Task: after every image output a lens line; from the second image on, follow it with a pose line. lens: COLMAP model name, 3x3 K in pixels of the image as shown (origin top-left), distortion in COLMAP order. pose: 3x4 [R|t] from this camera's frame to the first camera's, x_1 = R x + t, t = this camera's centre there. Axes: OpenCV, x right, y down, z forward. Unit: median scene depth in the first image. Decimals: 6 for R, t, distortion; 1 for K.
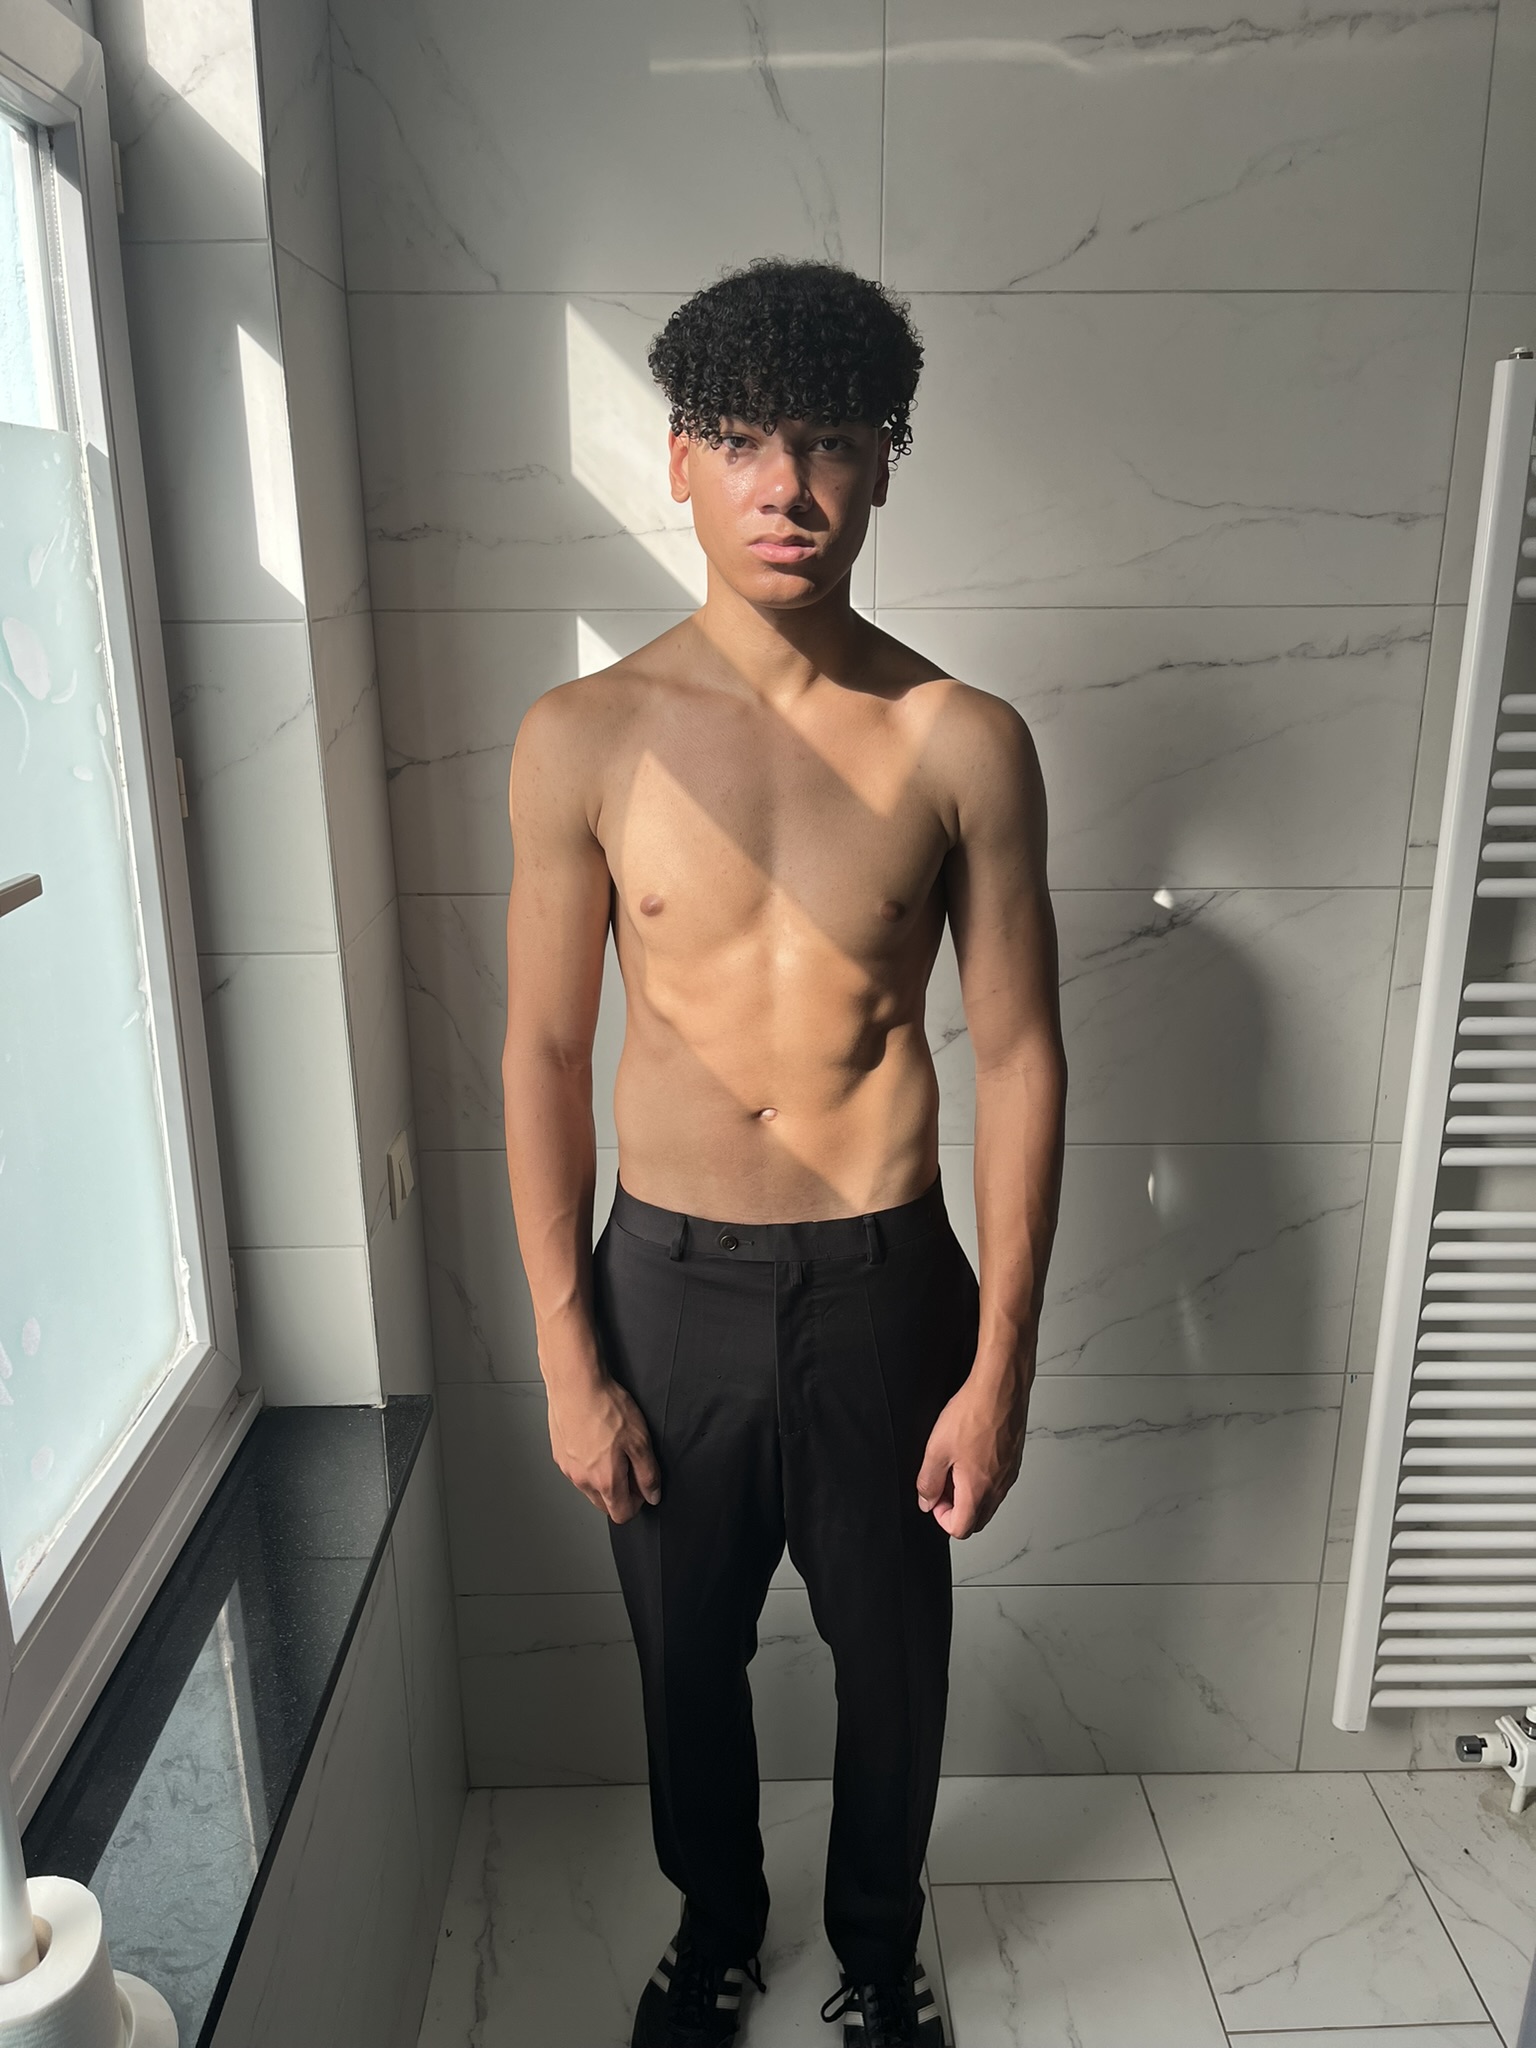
lens RADIAL K [[1569.2, 0, 792.4], [0, 1569.2, 1032.6], [0, 0, 1]] dist [0.088059, -0.120851]
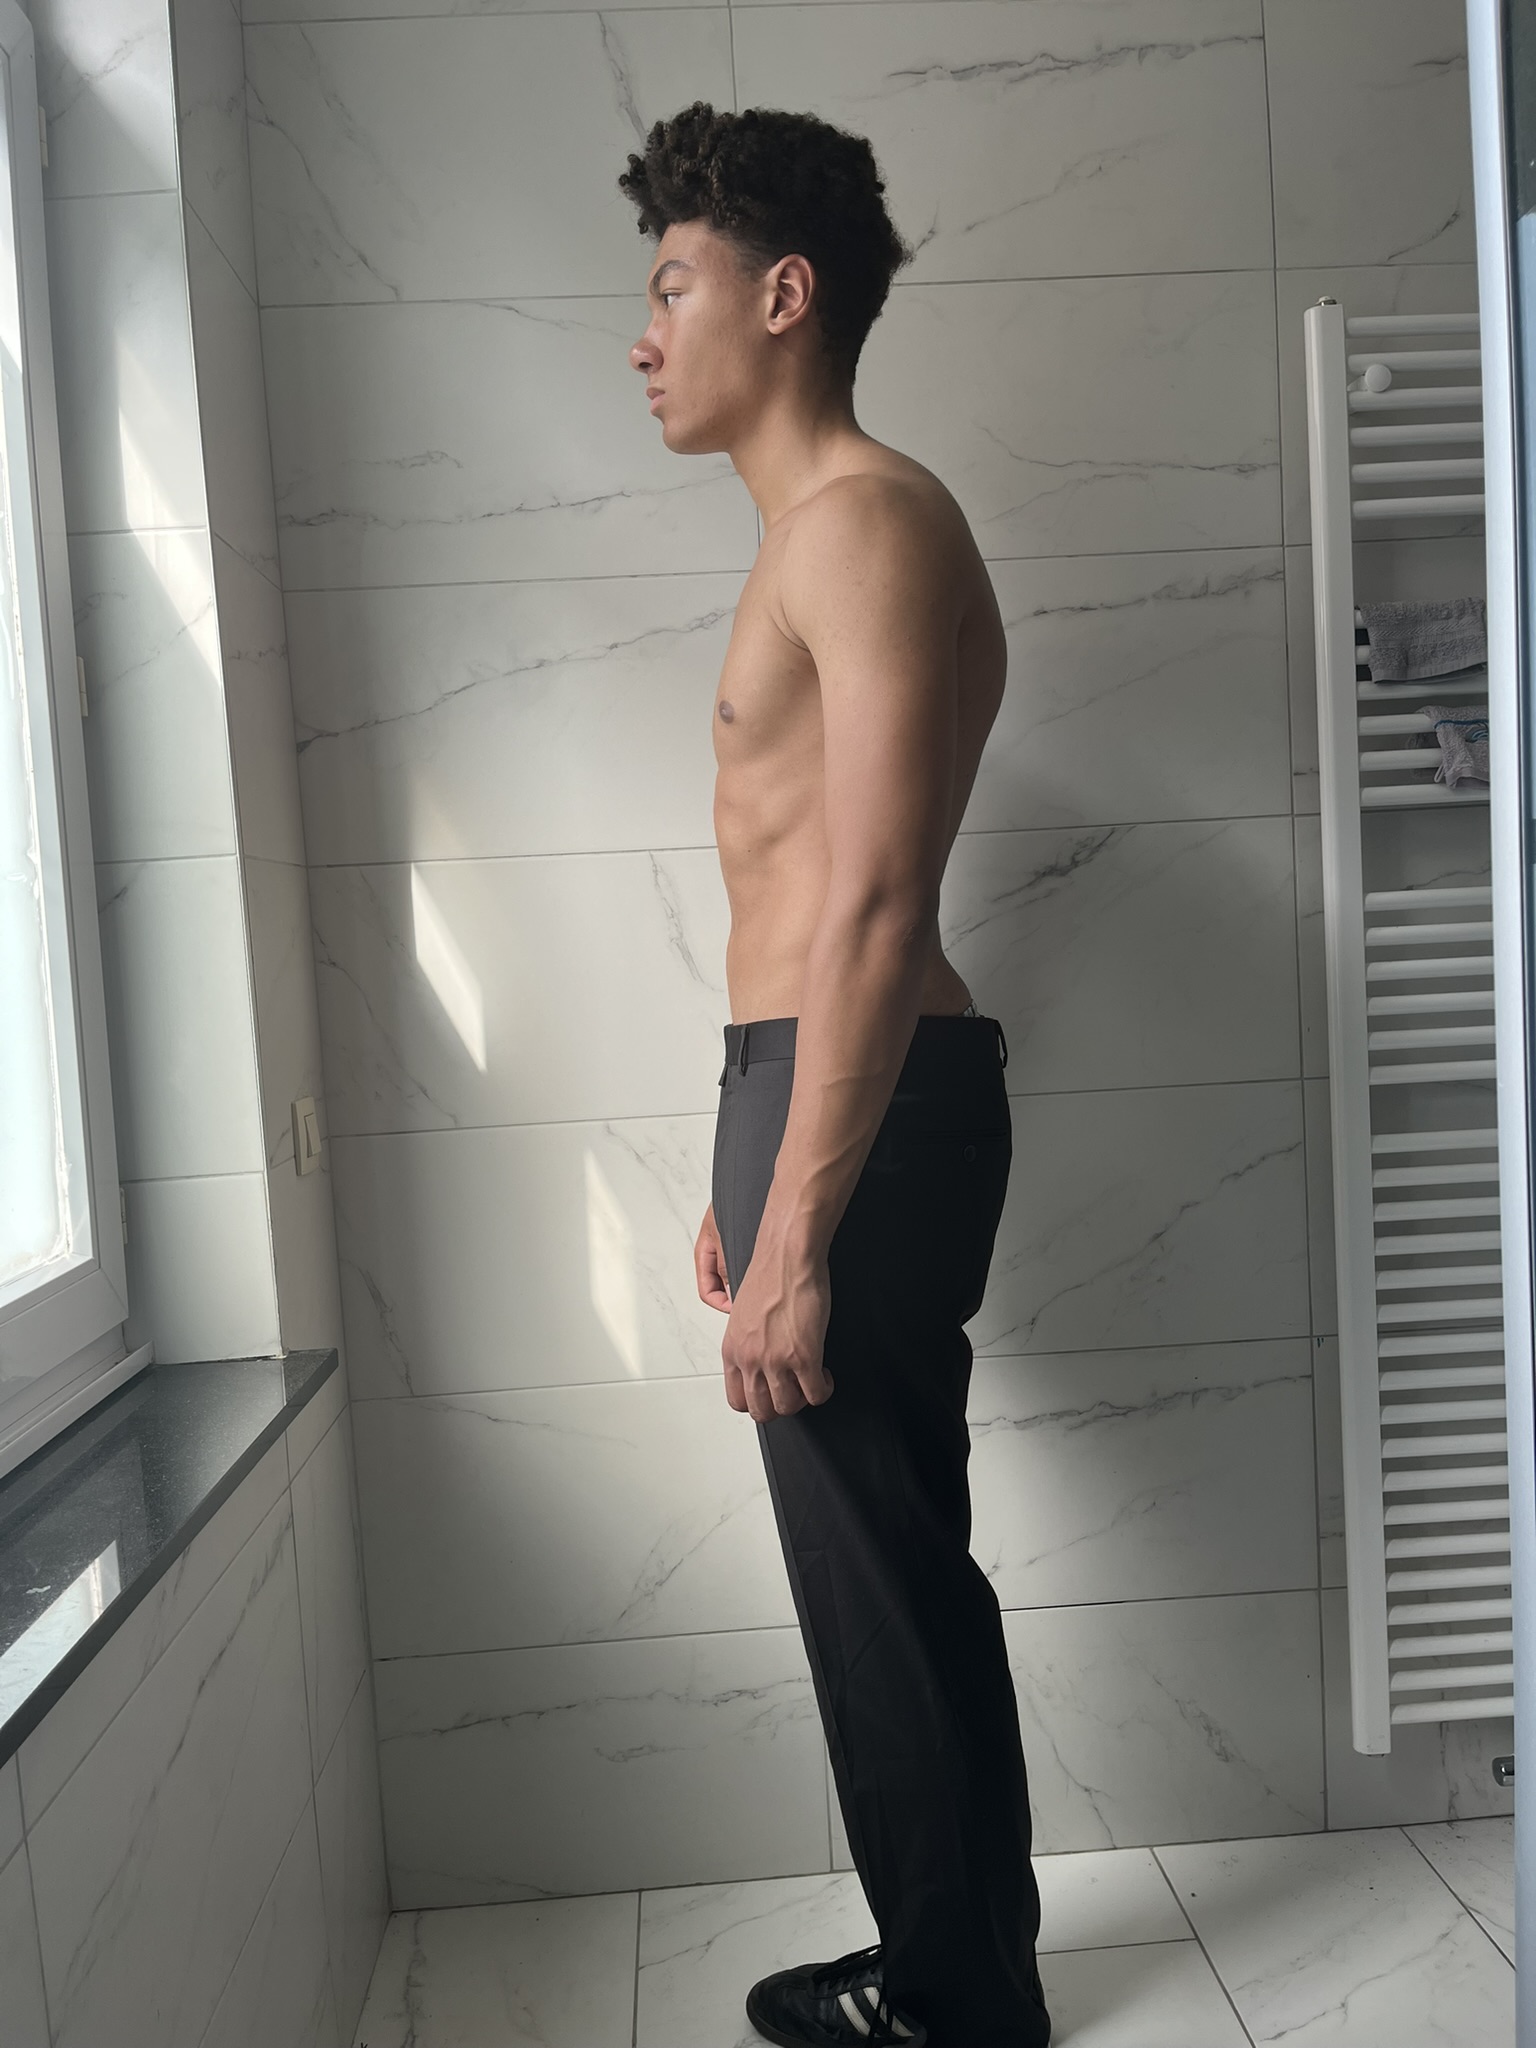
lens RADIAL K [[1562.9, 0, 791.3], [0, 1562.9, 1016.3], [0, 0, 1]] dist [0.105497, -0.144888]
pose [[0.997926, -0.057932, 0.028052, 0.025974], [0.062856, 0.970943, -0.230909, 0.276612], [-0.013860, 0.232194, 0.972571, 0.042332]]
